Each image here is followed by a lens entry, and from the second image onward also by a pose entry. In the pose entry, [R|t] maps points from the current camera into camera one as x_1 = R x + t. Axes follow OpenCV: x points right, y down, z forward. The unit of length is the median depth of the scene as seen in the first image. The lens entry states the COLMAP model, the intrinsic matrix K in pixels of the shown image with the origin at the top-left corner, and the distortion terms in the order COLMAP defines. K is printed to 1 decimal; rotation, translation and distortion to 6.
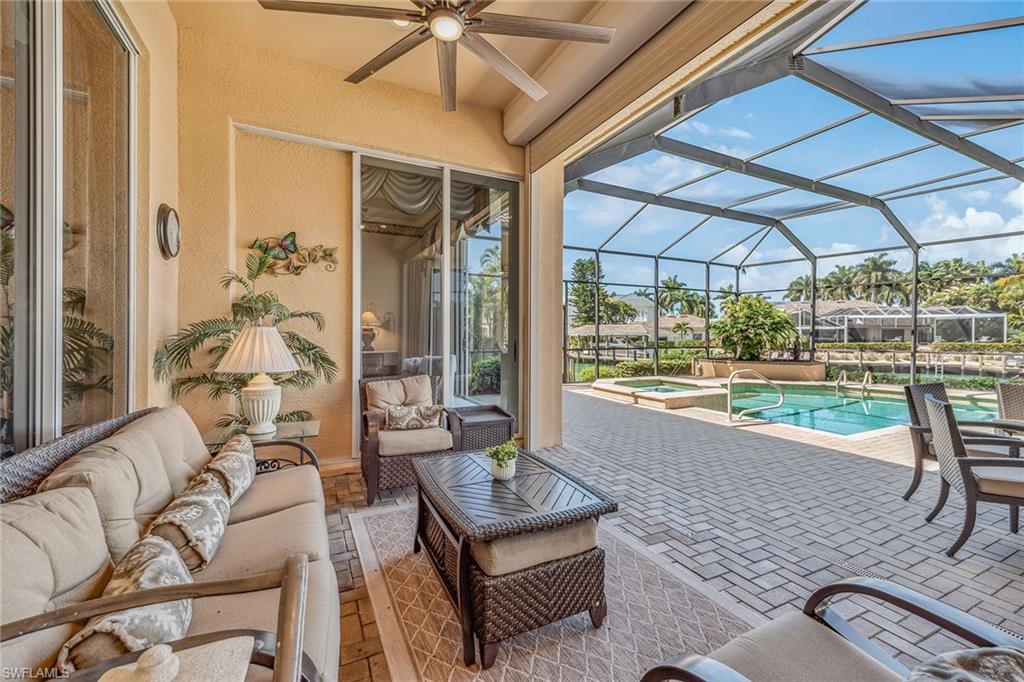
lens RADIAL K [[423.2, 0, 511.3], [0, 423.2, 333.5], [0, 0, 1]] dist [0.012565, -0.000022]
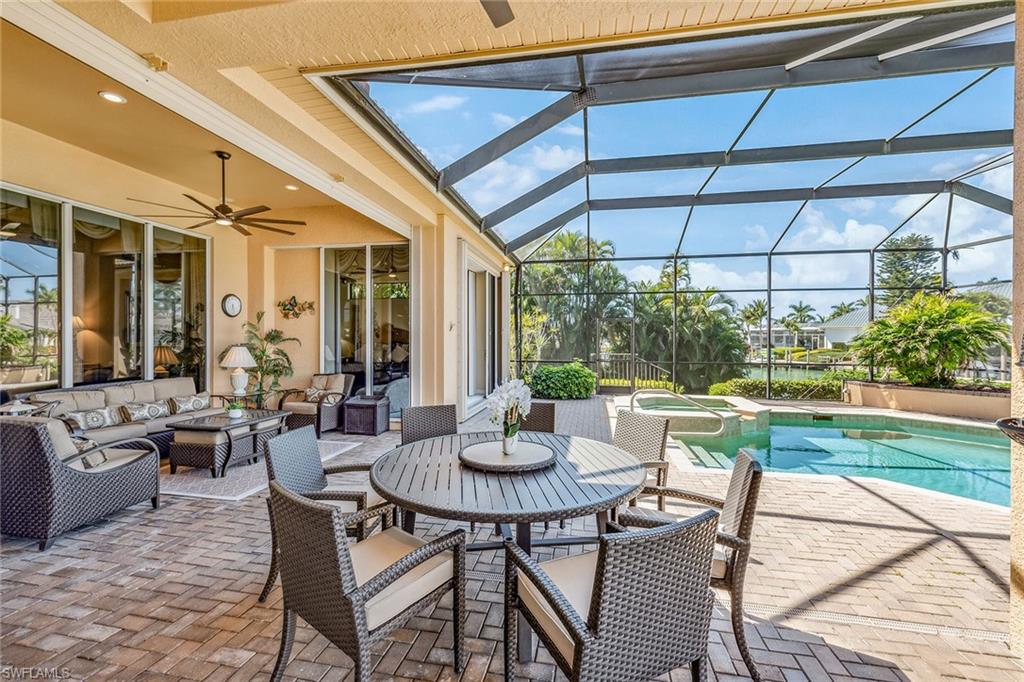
lens RADIAL K [[438.7, 0, 513.1], [0, 438.7, 345.0], [0, 0, 1]] dist [0.011866, 0.000066]
pose [[0.790781, 0.009351, -0.612027, 0.473708], [-0.001105, 0.999903, 0.013849, -0.014084], [0.612098, -0.010275, 0.790715, 0.009287]]
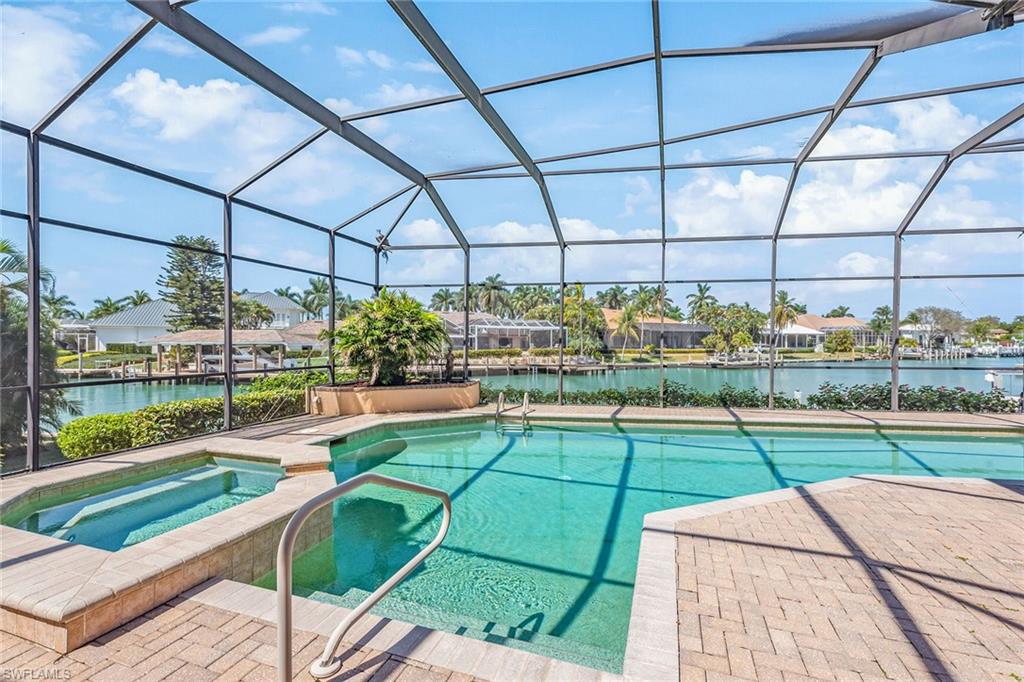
lens RADIAL K [[438.7, 0, 513.1], [0, 438.7, 345.0], [0, 0, 1]] dist [0.011866, 0.000066]
pose [[0.724335, -0.006694, 0.689416, 0.222040], [0.000253, 0.999955, 0.009444, -0.005657], [-0.689449, -0.006667, 0.724304, 0.366489]]
